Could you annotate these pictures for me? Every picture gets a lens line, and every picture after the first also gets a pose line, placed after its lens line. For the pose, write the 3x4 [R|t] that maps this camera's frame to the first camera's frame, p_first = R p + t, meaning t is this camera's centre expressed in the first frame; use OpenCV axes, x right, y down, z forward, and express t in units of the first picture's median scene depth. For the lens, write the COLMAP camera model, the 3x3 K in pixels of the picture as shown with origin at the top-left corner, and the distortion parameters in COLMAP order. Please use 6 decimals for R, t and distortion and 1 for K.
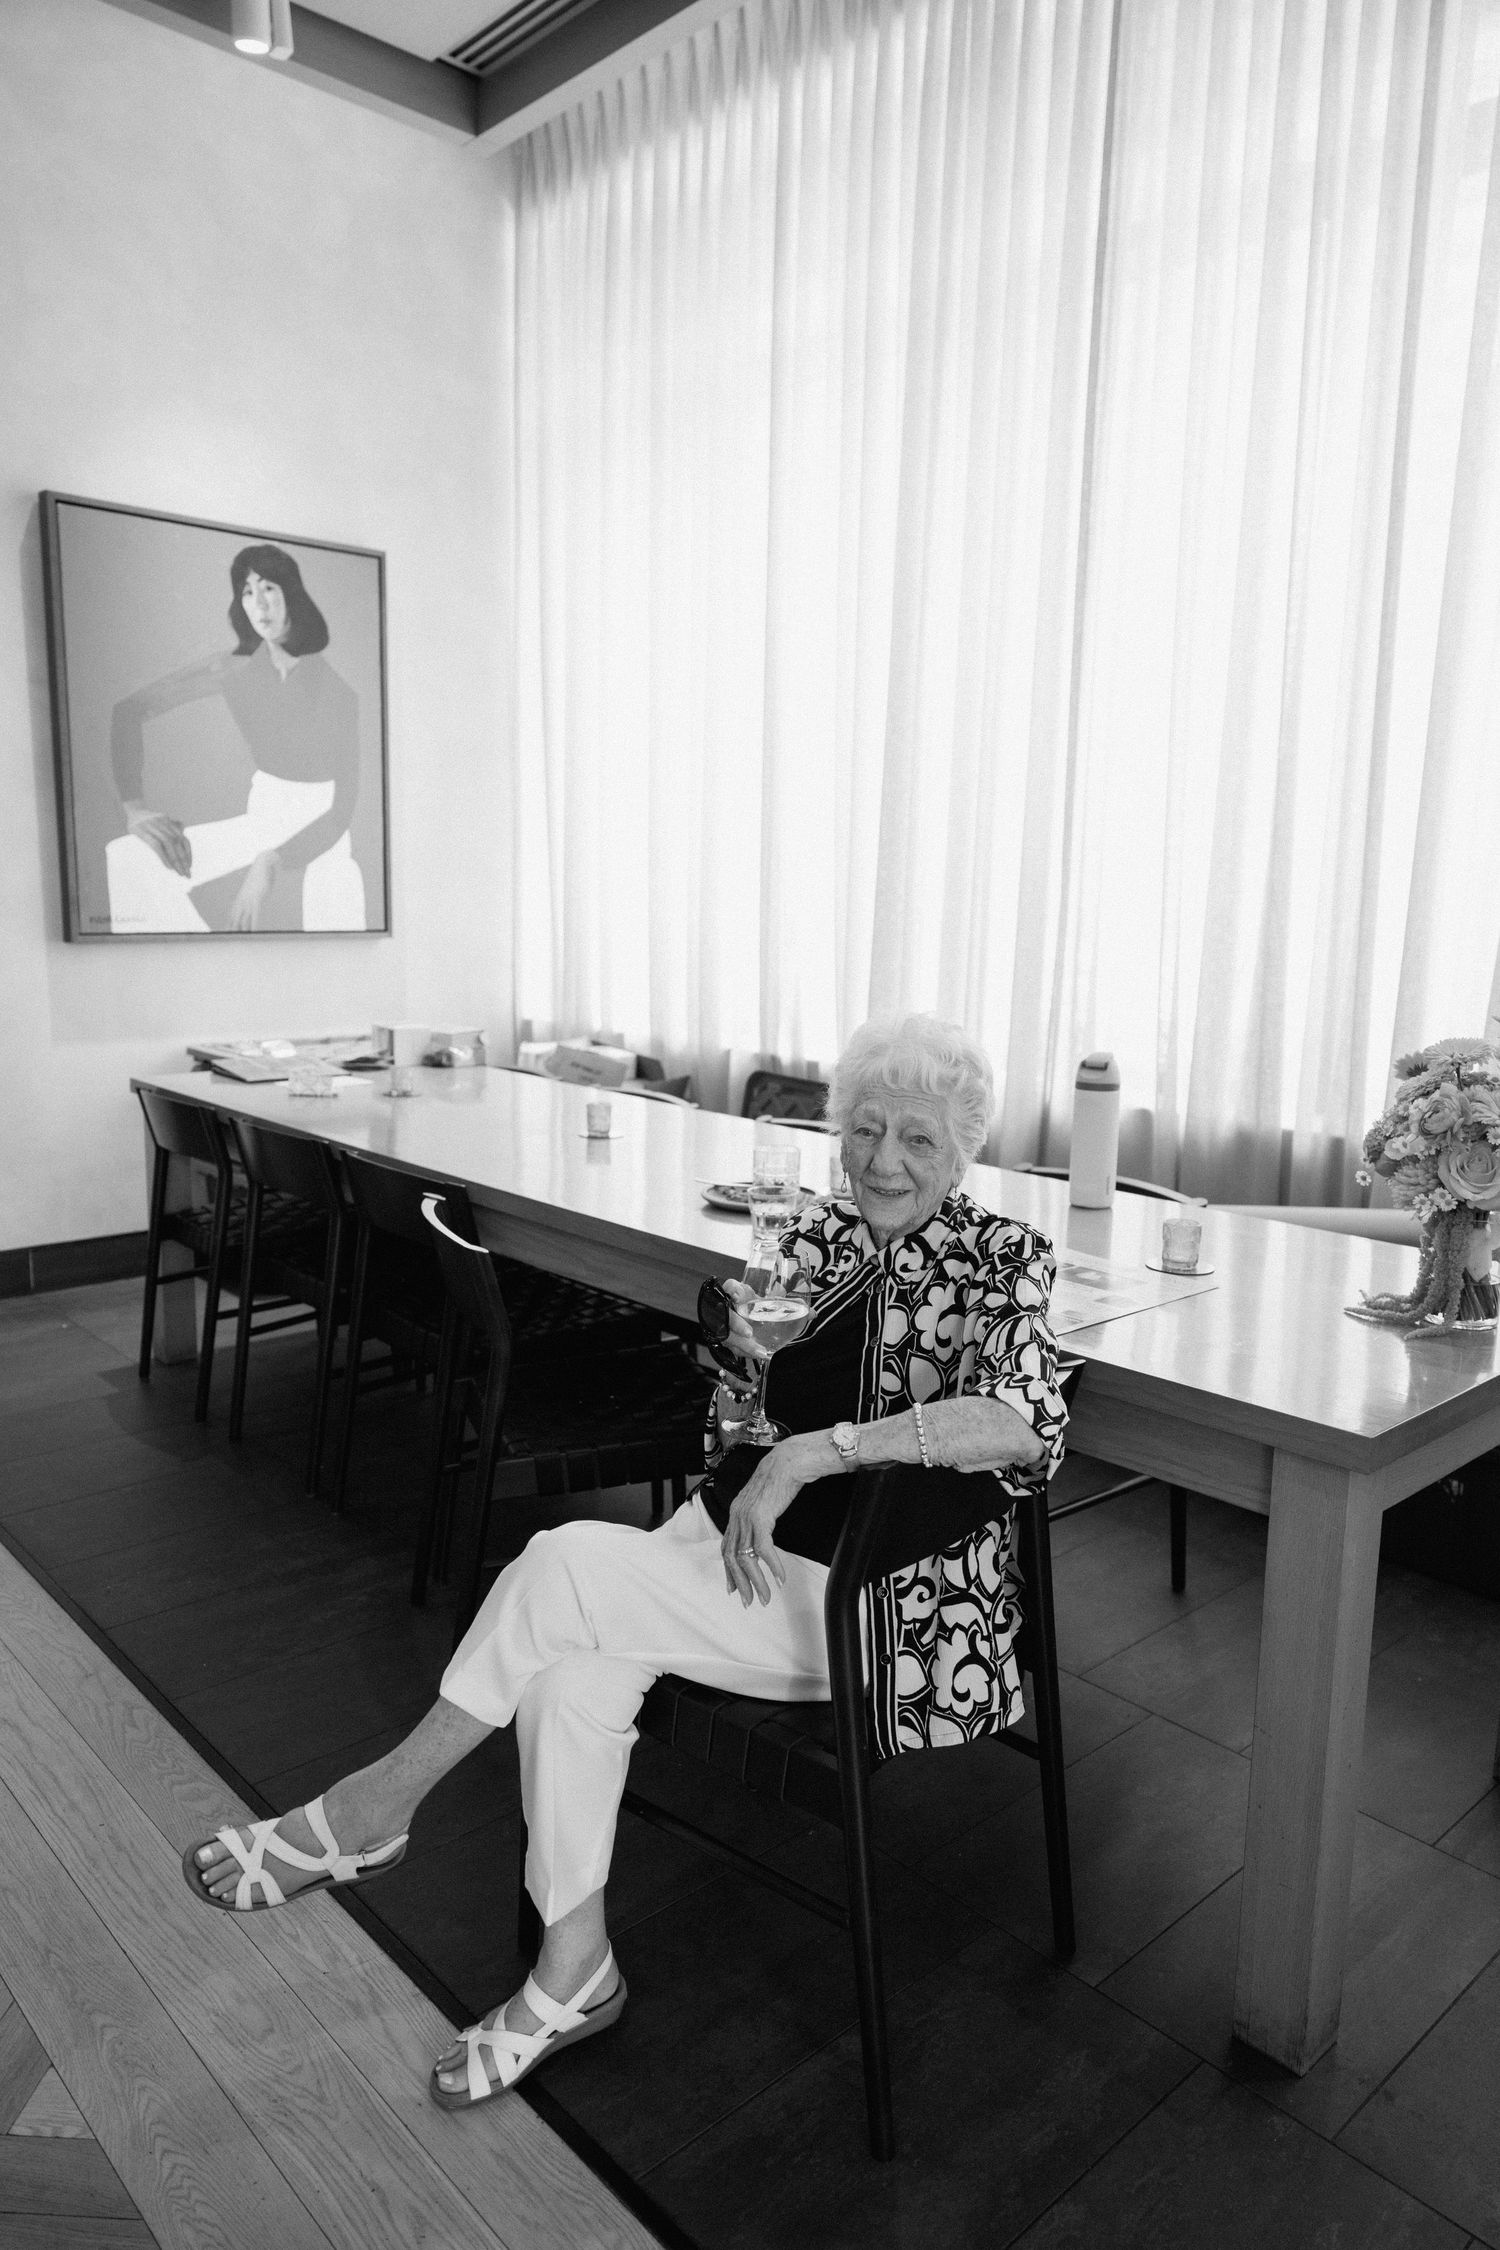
lens RADIAL K [[1516.1, 0, 746.6], [0, 1516.1, 1131.2], [0, 0, 1]] dist [0.005165, 0.000373]
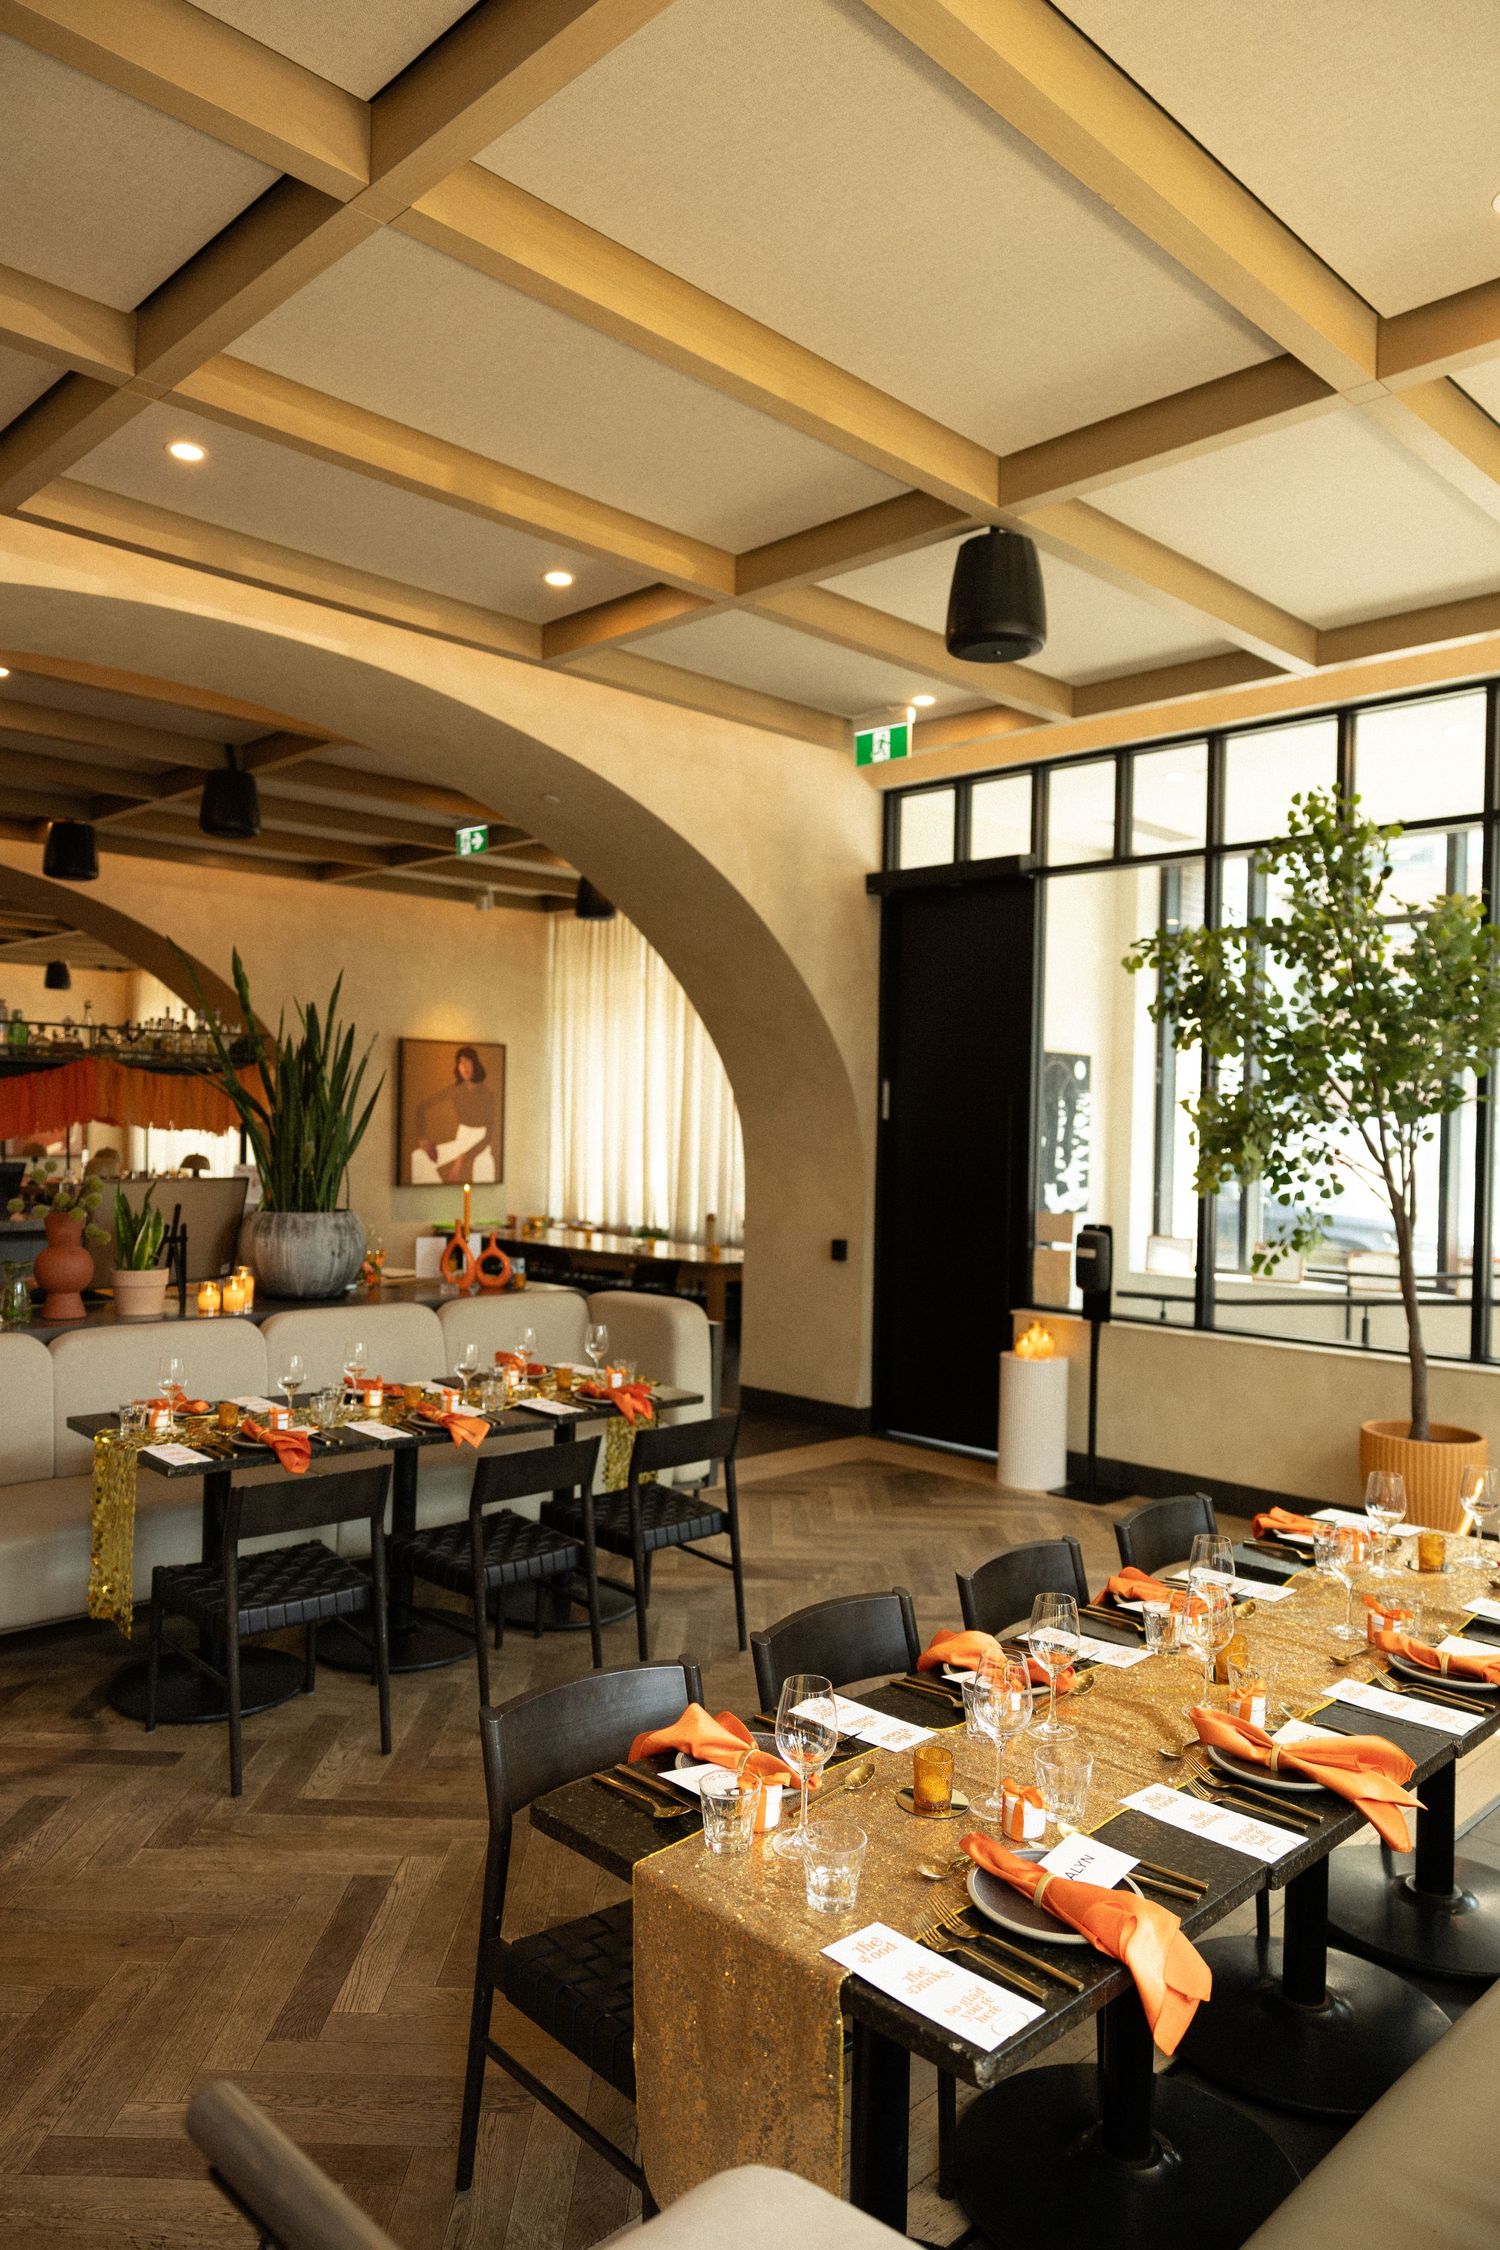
lens RADIAL K [[1516.1, 0, 756.0], [0, 1516.1, 1129.9], [0, 0, 1]] dist [0.005165, 0.000373]
pose [[0.999107, -0.000691, 0.042238, 0.099063], [0.006914, 0.989059, -0.147361, 0.182868], [-0.041674, 0.147522, 0.988180, -1.753339]]
